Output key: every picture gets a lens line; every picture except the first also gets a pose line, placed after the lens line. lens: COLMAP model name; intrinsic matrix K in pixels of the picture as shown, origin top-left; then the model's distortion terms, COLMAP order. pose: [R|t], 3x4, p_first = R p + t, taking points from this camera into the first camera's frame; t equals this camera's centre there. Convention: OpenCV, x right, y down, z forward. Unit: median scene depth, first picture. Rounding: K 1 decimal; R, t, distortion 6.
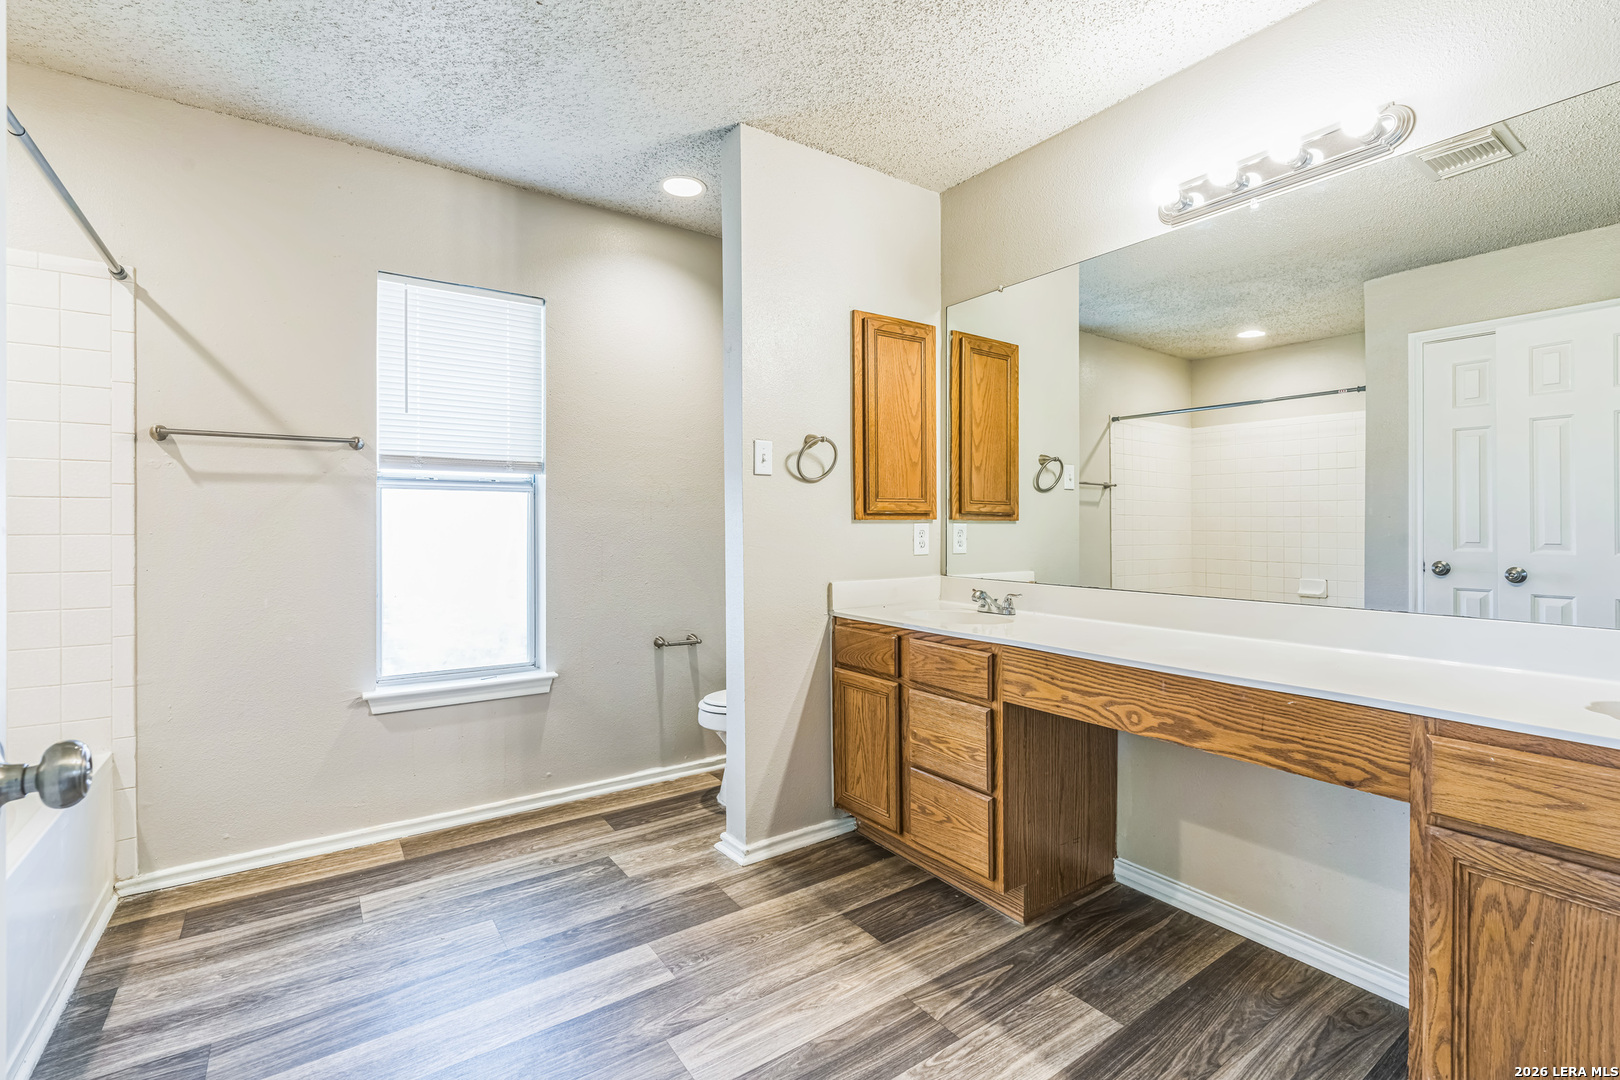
lens RADIAL K [[731.8, 0, 774.6], [0, 731.8, 521.3], [0, 0, 1]] dist [-0.007831, 0.002899]
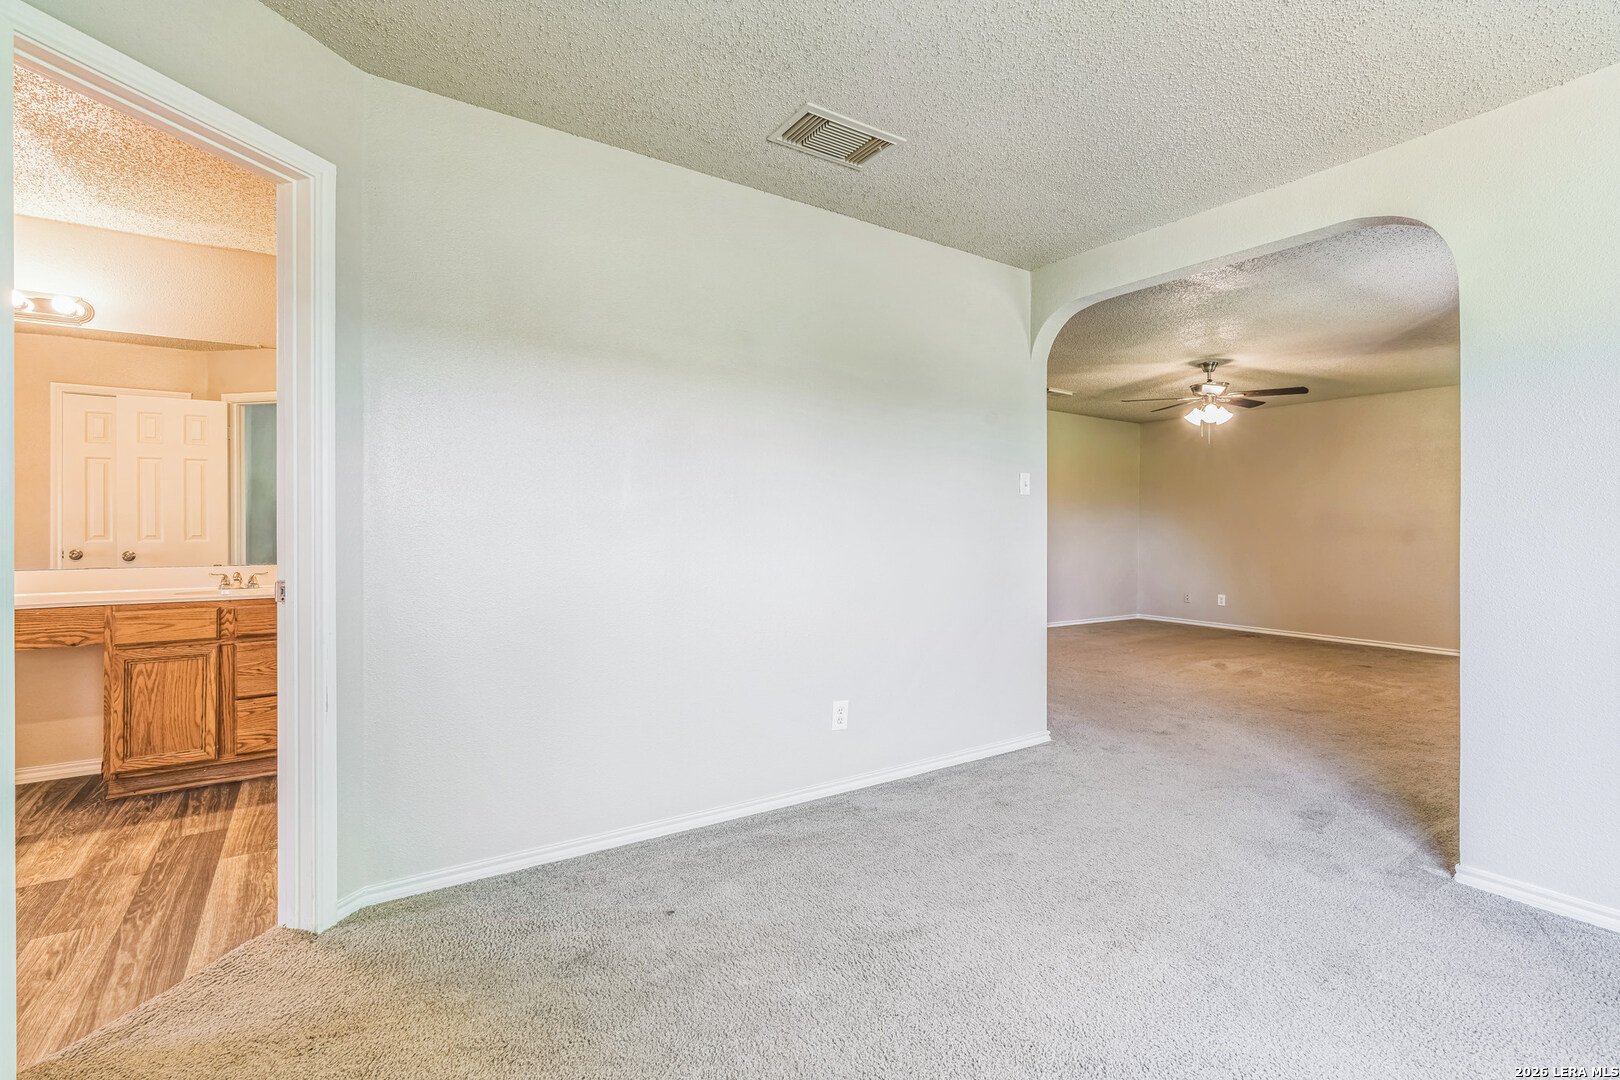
lens RADIAL K [[731.8, 0, 821.2], [0, 731.8, 537.0], [0, 0, 1]] dist [-0.007831, 0.002899]
pose [[-0.004511, -0.008466, 0.999954, -2.571192], [-0.011086, 0.999903, 0.008415, 0.011458], [-0.999928, -0.011048, -0.004604, -2.236306]]
